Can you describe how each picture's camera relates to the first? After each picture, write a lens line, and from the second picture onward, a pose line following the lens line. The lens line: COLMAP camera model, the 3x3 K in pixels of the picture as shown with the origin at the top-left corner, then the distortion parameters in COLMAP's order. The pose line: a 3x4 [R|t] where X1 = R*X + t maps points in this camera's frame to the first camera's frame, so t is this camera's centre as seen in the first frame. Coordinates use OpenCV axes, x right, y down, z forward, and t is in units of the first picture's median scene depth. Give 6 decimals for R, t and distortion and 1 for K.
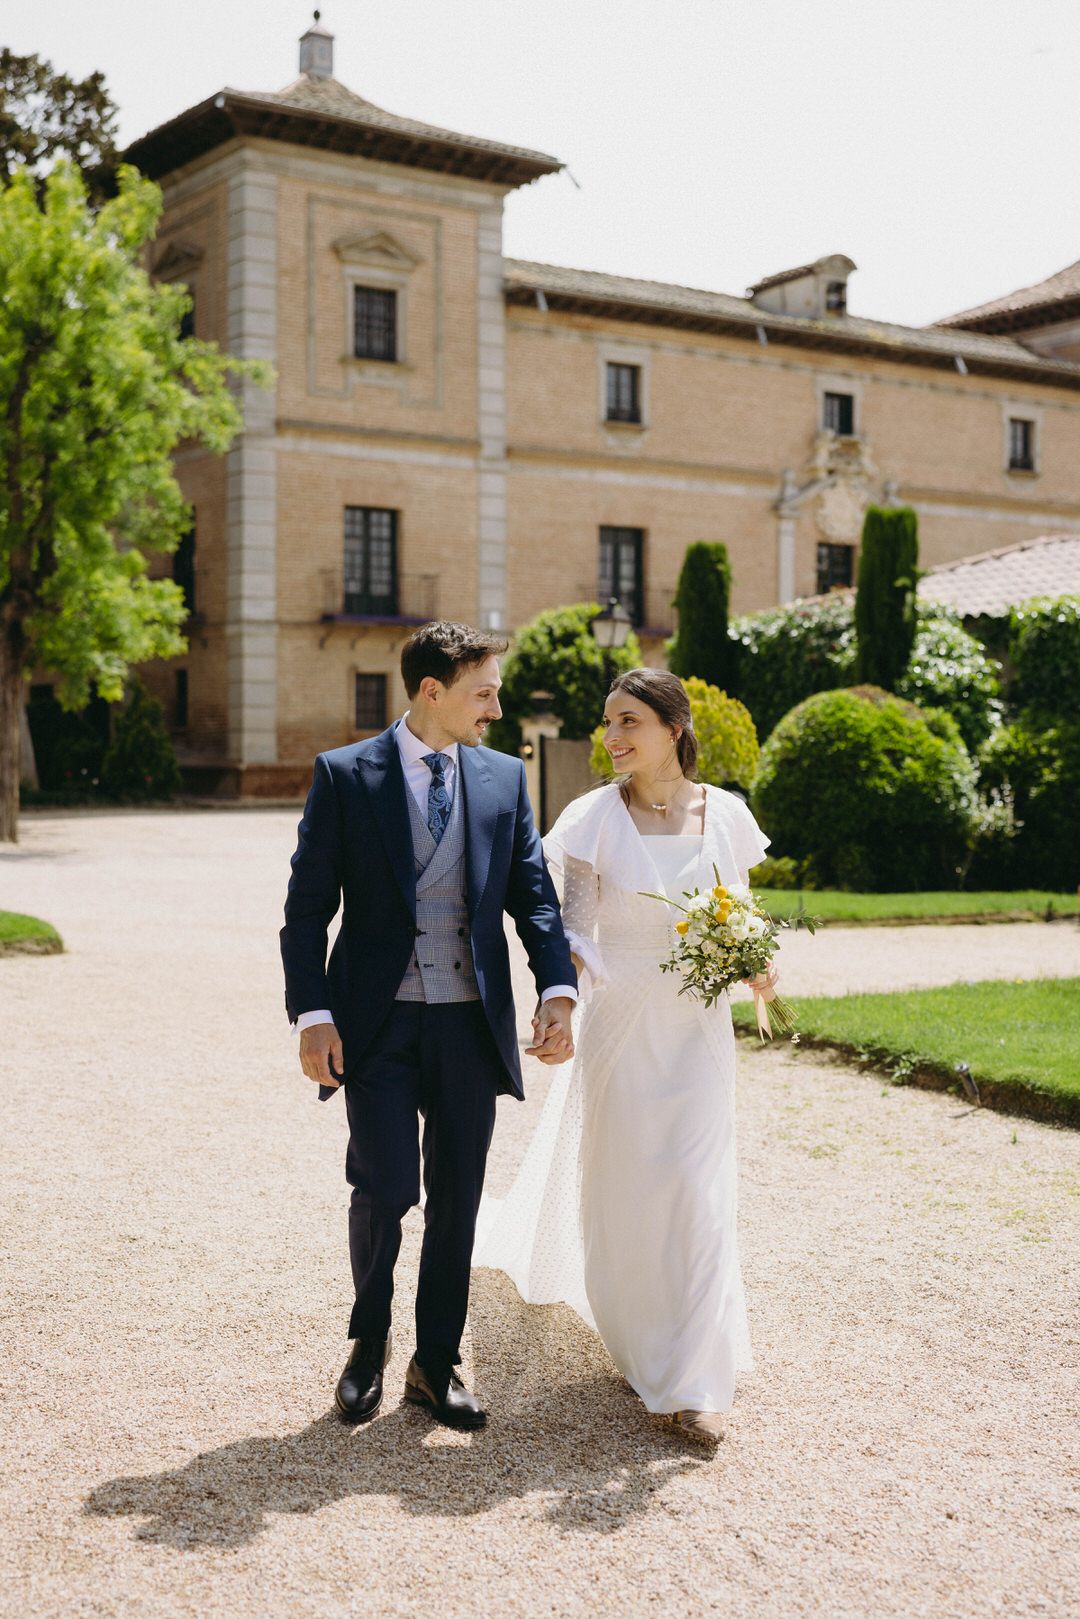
lens RADIAL K [[2374.1, 0, 540.0], [0, 2374.1, 809.5], [0, 0, 1]] dist [0.000415, 0.113227]
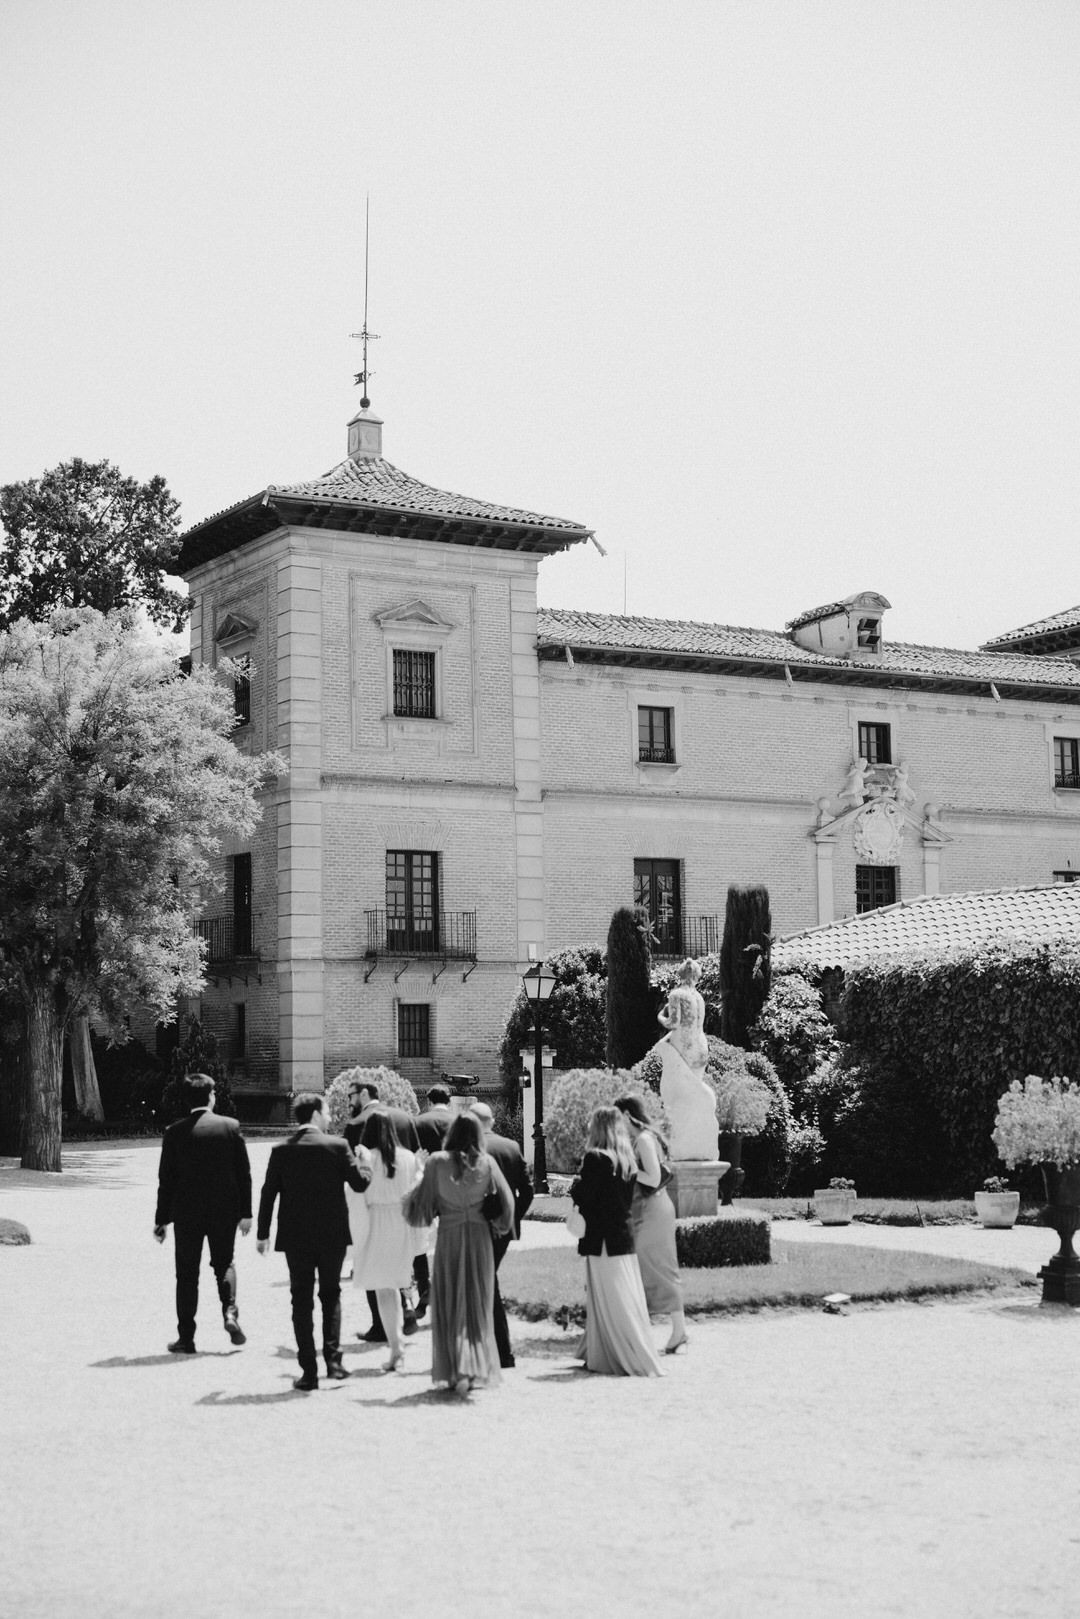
lens RADIAL K [[2546.2, 0, 540.0], [0, 2546.2, 809.5], [0, 0, 1]] dist [0.014169, 0.042590]
pose [[0.998162, -0.023271, -0.055965, 0.051957], [0.016239, 0.992278, -0.122965, -0.002297], [0.058394, 0.121830, 0.990832, -0.147738]]
